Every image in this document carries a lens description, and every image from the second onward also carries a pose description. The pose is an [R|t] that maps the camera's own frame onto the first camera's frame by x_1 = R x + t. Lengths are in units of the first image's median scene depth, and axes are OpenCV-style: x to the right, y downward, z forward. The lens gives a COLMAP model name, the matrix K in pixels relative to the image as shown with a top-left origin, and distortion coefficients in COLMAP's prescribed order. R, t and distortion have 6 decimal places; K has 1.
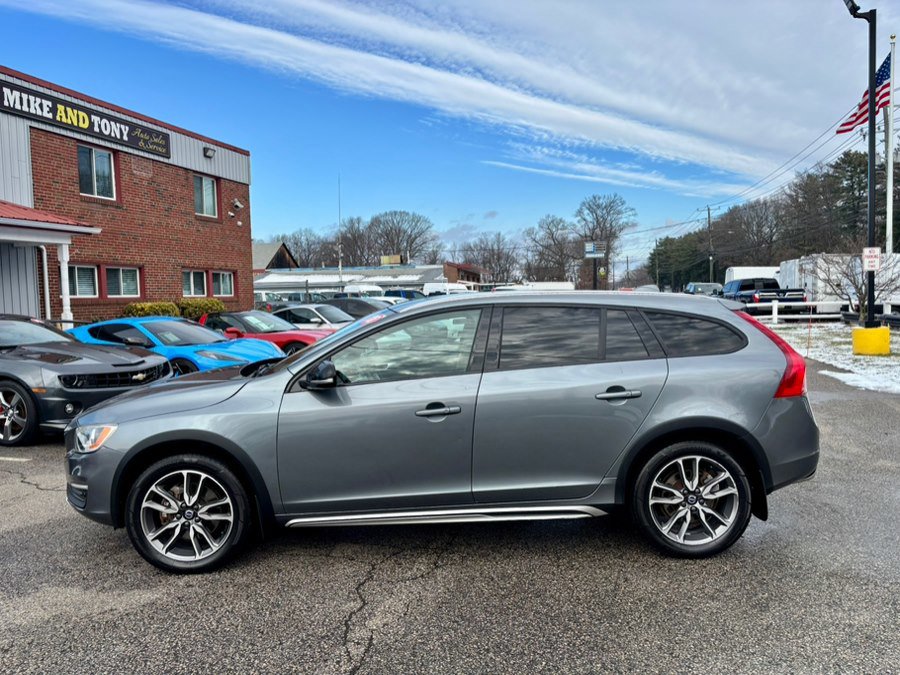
lens RADIAL K [[676.1, 0, 455.6], [0, 676.1, 342.9], [0, 0, 1]] dist [0.049040, -0.047702]
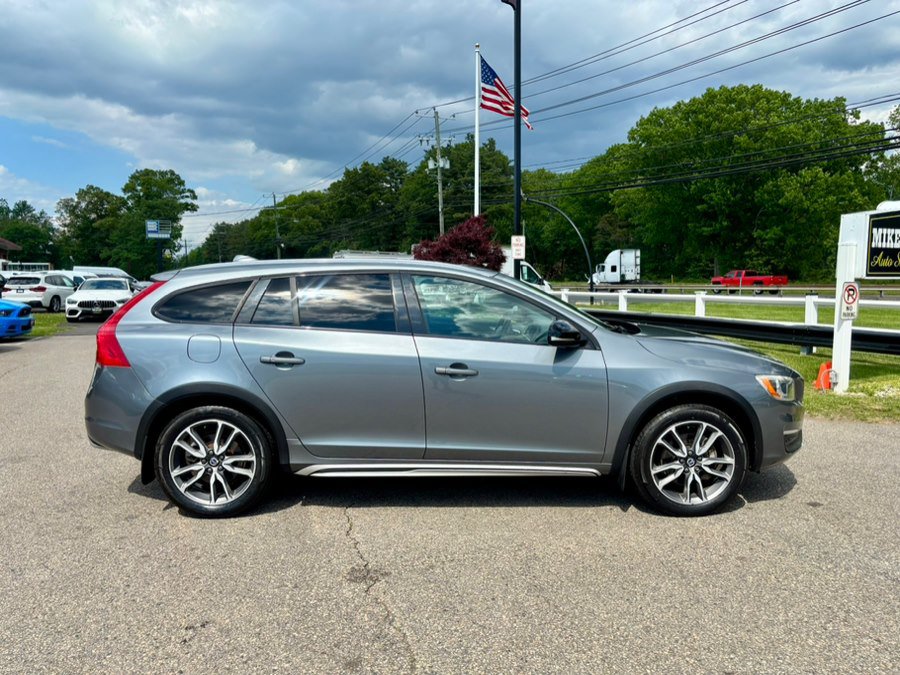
lens RADIAL K [[682.9, 0, 442.1], [0, 682.9, 334.7], [0, 0, 1]] dist [0.044536, -0.047228]
pose [[0.819660, -0.027488, 0.572190, -0.055448], [0.023681, 0.999620, 0.014098, -0.005914], [-0.572360, 0.001995, 0.820000, 0.162243]]
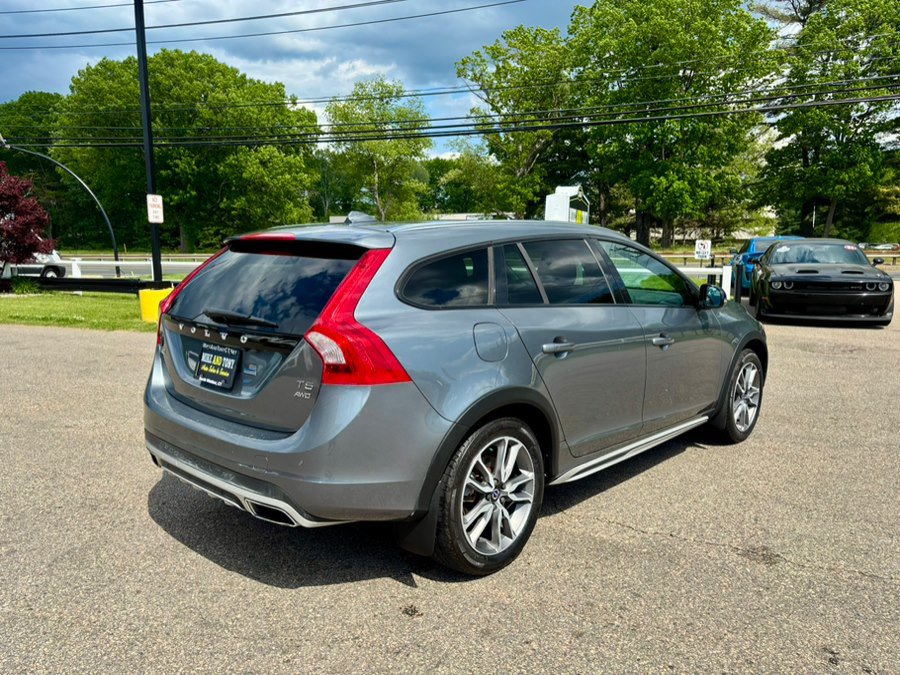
lens RADIAL K [[682.9, 0, 452.0], [0, 682.9, 339.6], [0, 0, 1]] dist [0.044536, -0.047228]
pose [[0.156672, -0.110148, 0.981489, -0.142542], [0.063167, 0.992845, 0.101339, -0.016629], [-0.985629, 0.046121, 0.162508, 0.357516]]
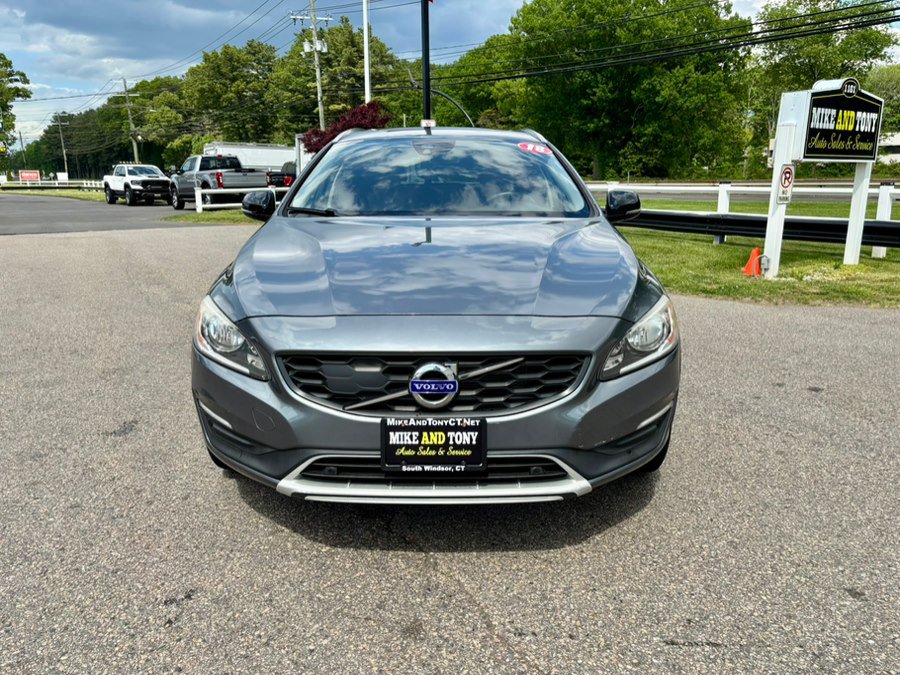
lens RADIAL K [[682.9, 0, 446.9], [0, 682.9, 337.9], [0, 0, 1]] dist [0.044536, -0.047228]
pose [[0.702160, -0.143824, 0.697343, -0.056461], [0.036660, 0.985390, 0.166319, -0.000327], [-0.711075, -0.091218, 0.697174, 0.210202]]
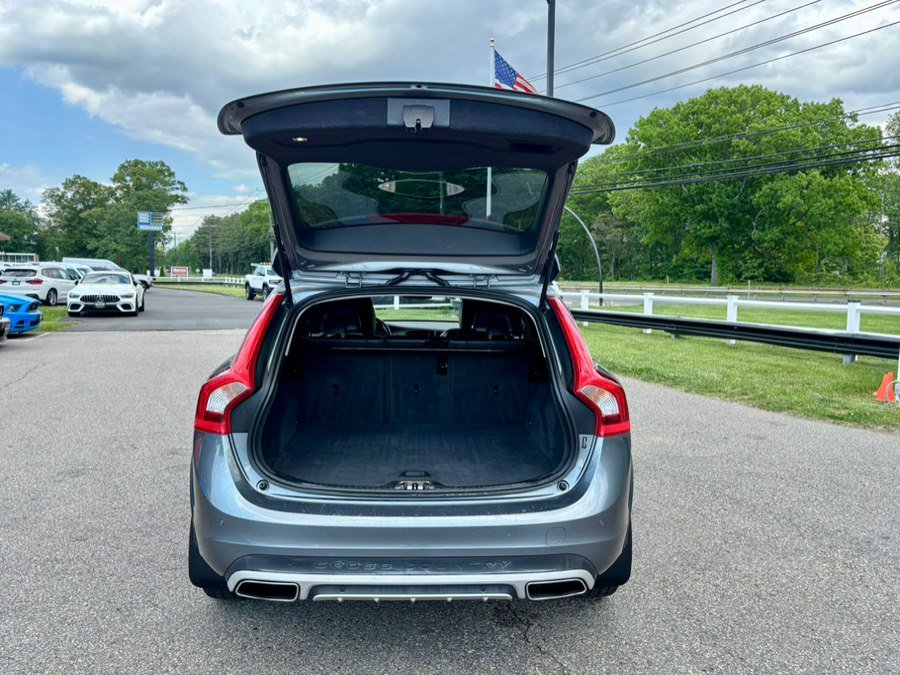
lens RADIAL K [[682.9, 0, 448.1], [0, 682.9, 343.2], [0, 0, 1]] dist [0.044536, -0.047228]
pose [[0.805798, -0.026526, 0.591596, -0.077079], [0.010026, 0.999464, 0.031158, -0.011046], [-0.592106, -0.019175, 0.805632, 0.198287]]
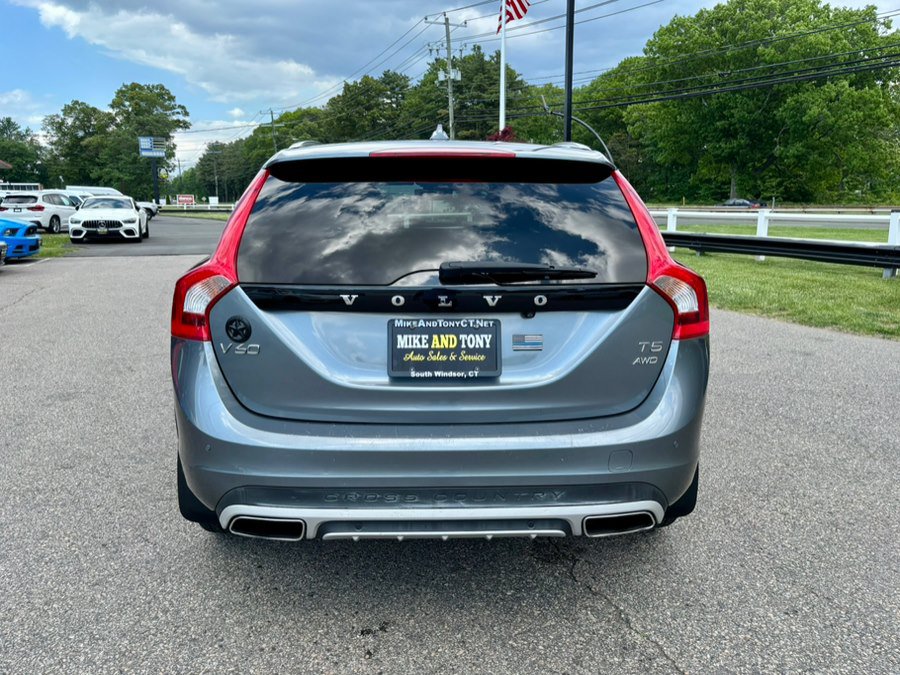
lens RADIAL K [[682.9, 0, 448.5], [0, 682.9, 344.6], [0, 0, 1]] dist [0.044536, -0.047228]
pose [[0.813829, -0.098022, 0.572778, -0.065197], [0.022333, 0.990218, 0.137729, -0.003412], [-0.580676, -0.099296, 0.808057, 0.220975]]
